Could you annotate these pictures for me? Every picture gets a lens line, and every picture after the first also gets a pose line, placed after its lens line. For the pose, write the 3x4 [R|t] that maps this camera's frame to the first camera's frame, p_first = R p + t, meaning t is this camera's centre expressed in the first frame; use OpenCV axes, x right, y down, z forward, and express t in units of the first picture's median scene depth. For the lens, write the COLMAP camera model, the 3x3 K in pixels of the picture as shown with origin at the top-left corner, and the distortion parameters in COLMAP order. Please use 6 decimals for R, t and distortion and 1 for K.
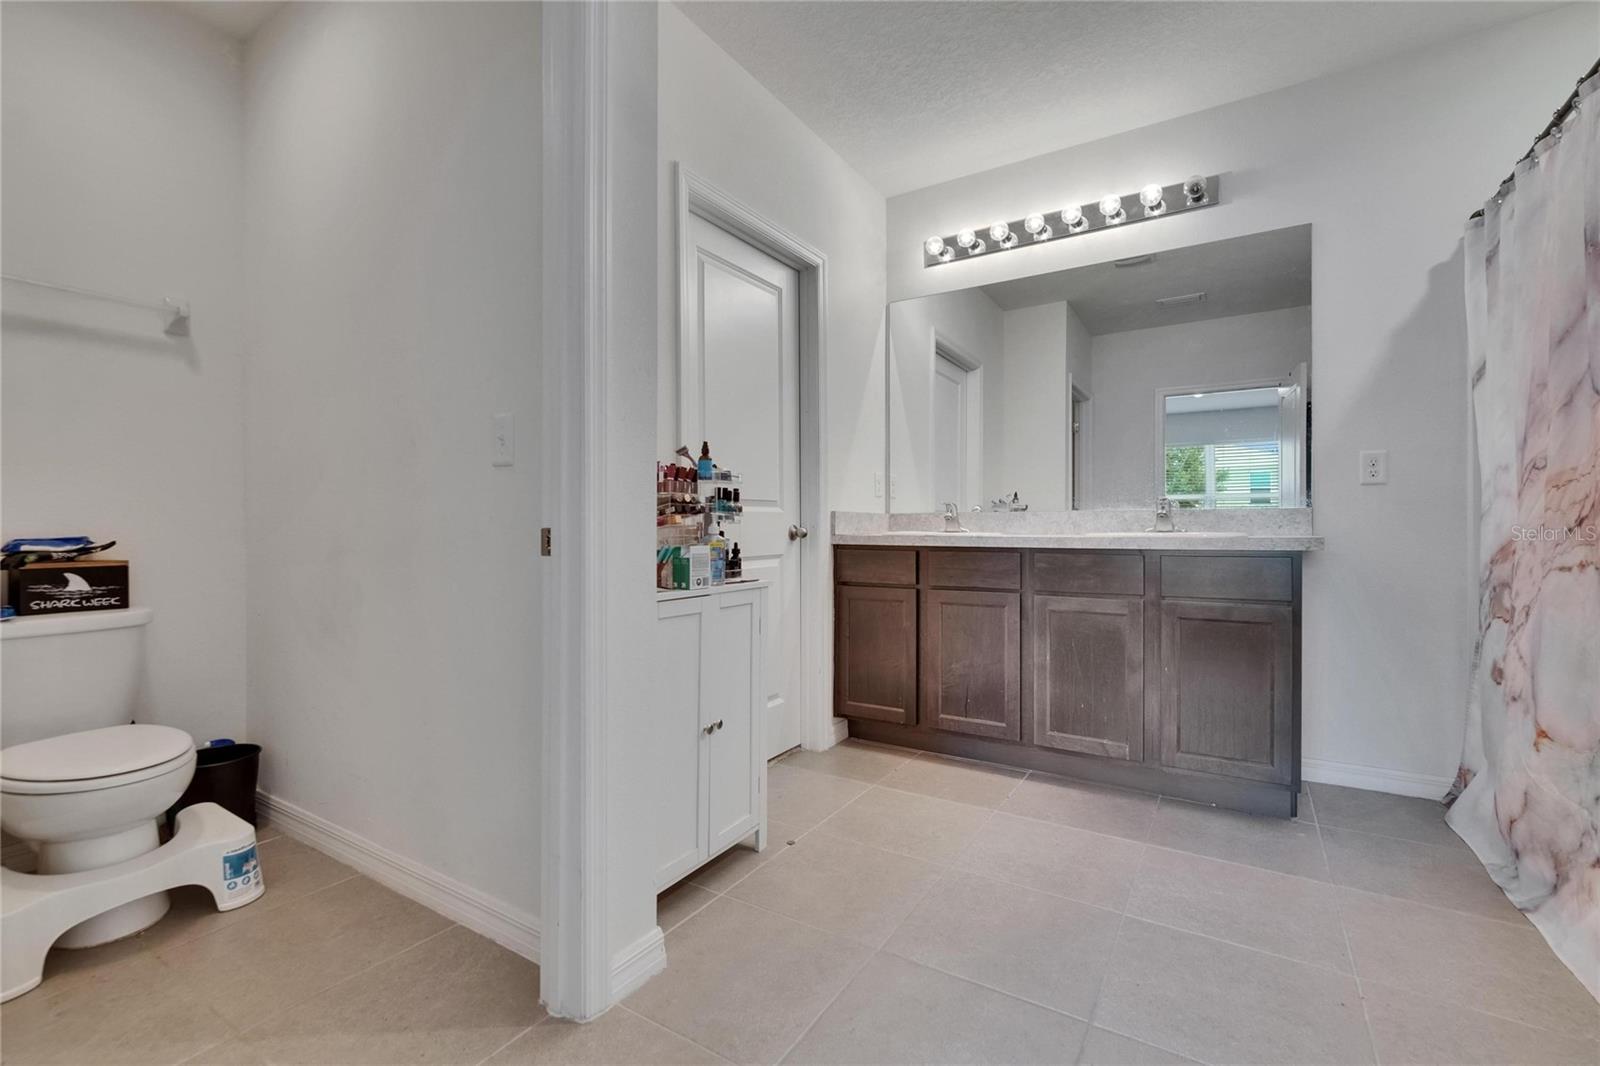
lens RADIAL K [[709.8, 0, 788.9], [0, 709.8, 530.3], [0, 0, 1]] dist [-0.003340, -0.000332]
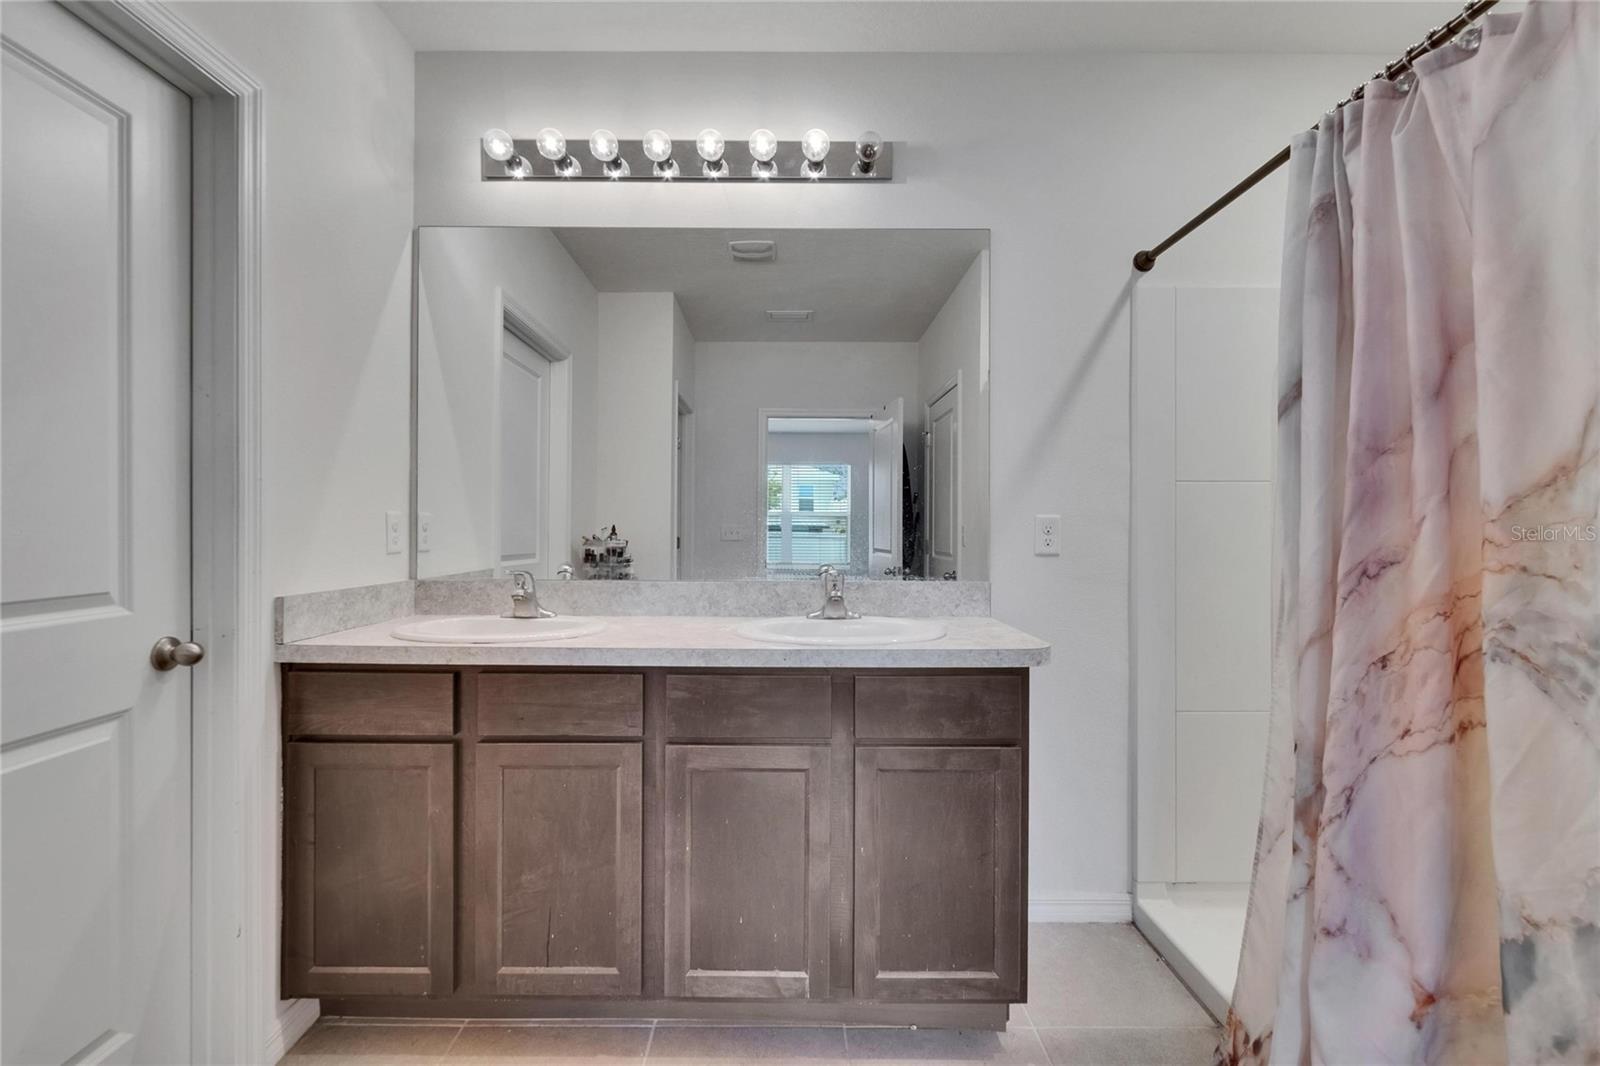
lens RADIAL K [[709.8, 0, 788.9], [0, 709.8, 530.3], [0, 0, 1]] dist [-0.003340, -0.000332]
pose [[0.840015, 0.004136, 0.542548, 0.095998], [-0.004759, 0.999989, -0.000255, -0.078383], [-0.542542, -0.002368, 0.840025, 0.391326]]
